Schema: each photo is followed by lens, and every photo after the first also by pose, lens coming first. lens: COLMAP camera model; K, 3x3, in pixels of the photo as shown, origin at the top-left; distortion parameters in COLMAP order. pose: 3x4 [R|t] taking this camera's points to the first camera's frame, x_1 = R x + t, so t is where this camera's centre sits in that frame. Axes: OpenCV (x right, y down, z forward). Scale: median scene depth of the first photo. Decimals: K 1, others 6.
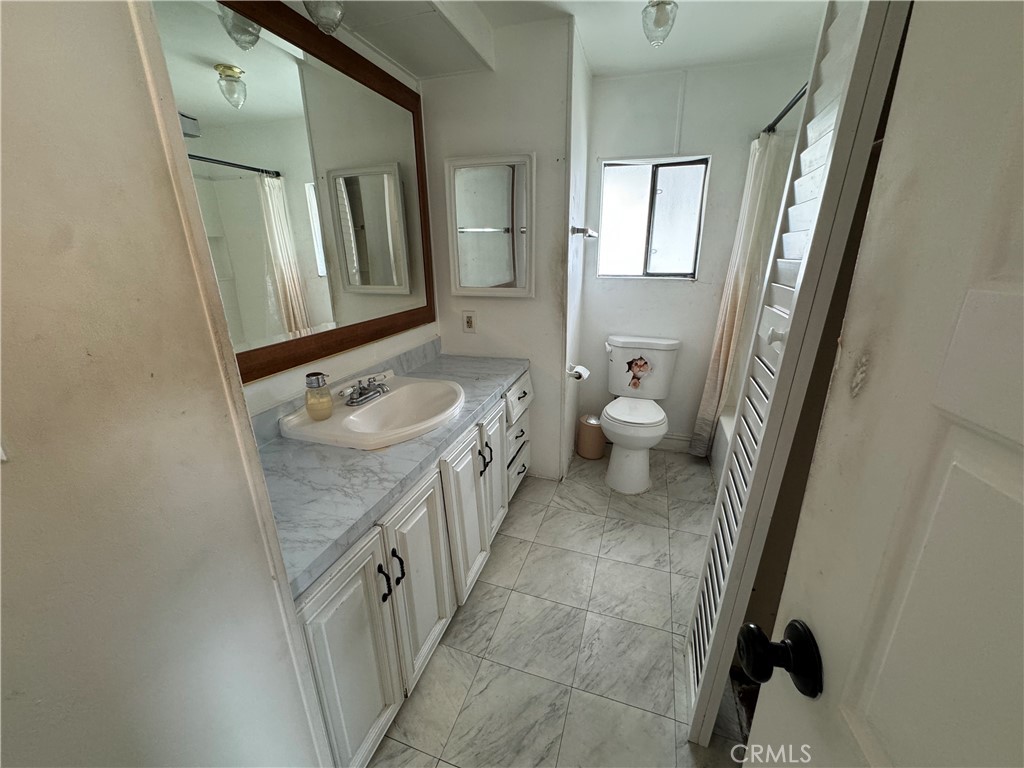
lens RADIAL K [[407.6, 0, 513.4], [0, 407.6, 387.5], [0, 0, 1]] dist [-0.002632, -0.000126]
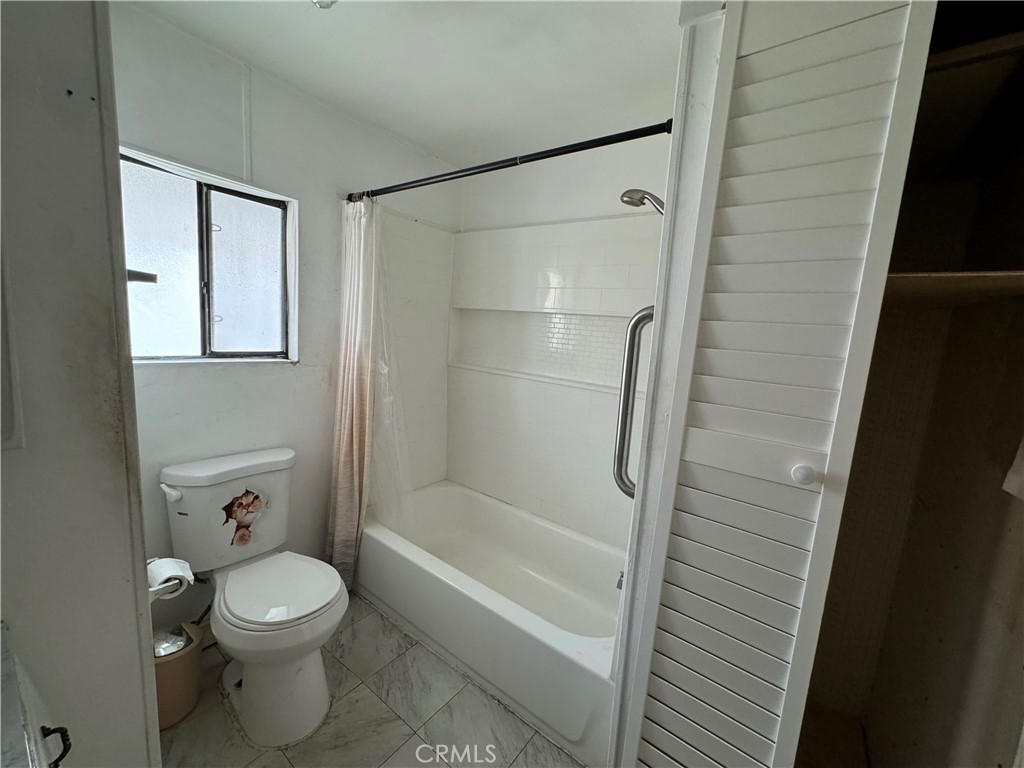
lens RADIAL K [[407.6, 0, 512.8], [0, 407.6, 385.9], [0, 0, 1]] dist [-0.002632, -0.000126]
pose [[0.315193, -0.104088, 0.943302, -0.111723], [0.226313, 0.973535, 0.031804, -0.154557], [-0.921648, 0.203457, 0.330408, 0.407674]]
